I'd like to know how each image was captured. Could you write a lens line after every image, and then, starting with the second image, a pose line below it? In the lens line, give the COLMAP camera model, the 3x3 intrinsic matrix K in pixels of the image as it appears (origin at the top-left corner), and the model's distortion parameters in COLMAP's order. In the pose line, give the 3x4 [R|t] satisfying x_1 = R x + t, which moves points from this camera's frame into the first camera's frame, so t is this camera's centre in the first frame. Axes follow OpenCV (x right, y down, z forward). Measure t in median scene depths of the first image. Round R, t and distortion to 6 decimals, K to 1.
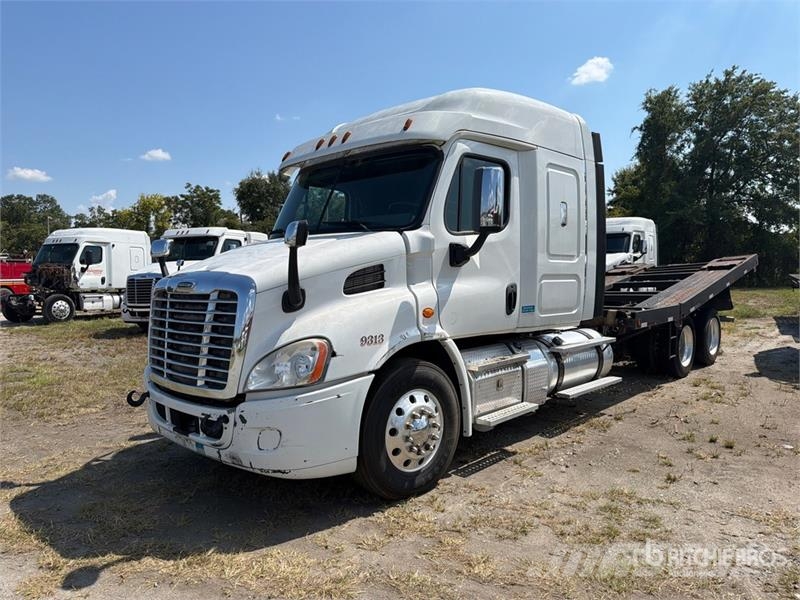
lens RADIAL K [[581.8, 0, 399.3], [0, 581.8, 303.6], [0, 0, 1]] dist [0.004634, -0.004672]
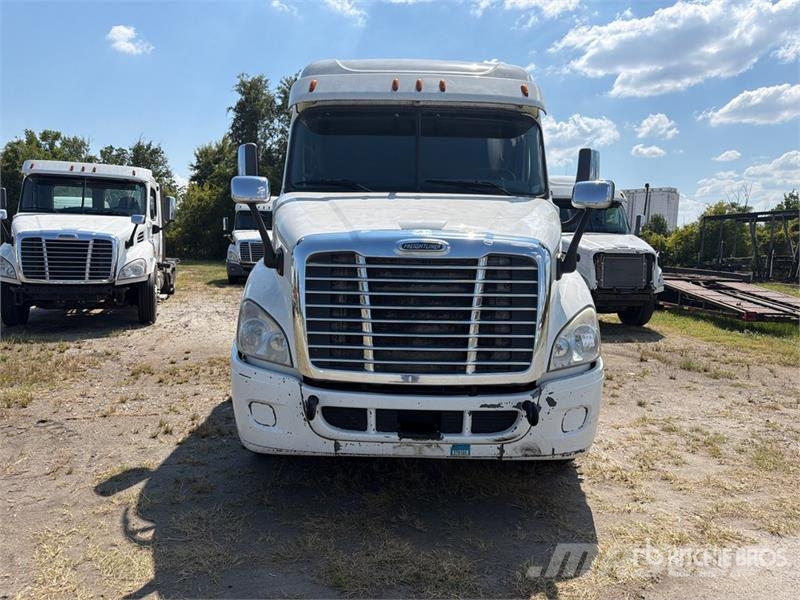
lens RADIAL K [[581.8, 0, 399.3], [0, 581.8, 303.6], [0, 0, 1]] dist [0.004634, -0.004672]
pose [[0.703871, -0.030253, 0.709683, -0.651446], [0.003224, 0.999218, 0.039398, 0.009321], [-0.710321, -0.025443, 0.703418, 0.339415]]
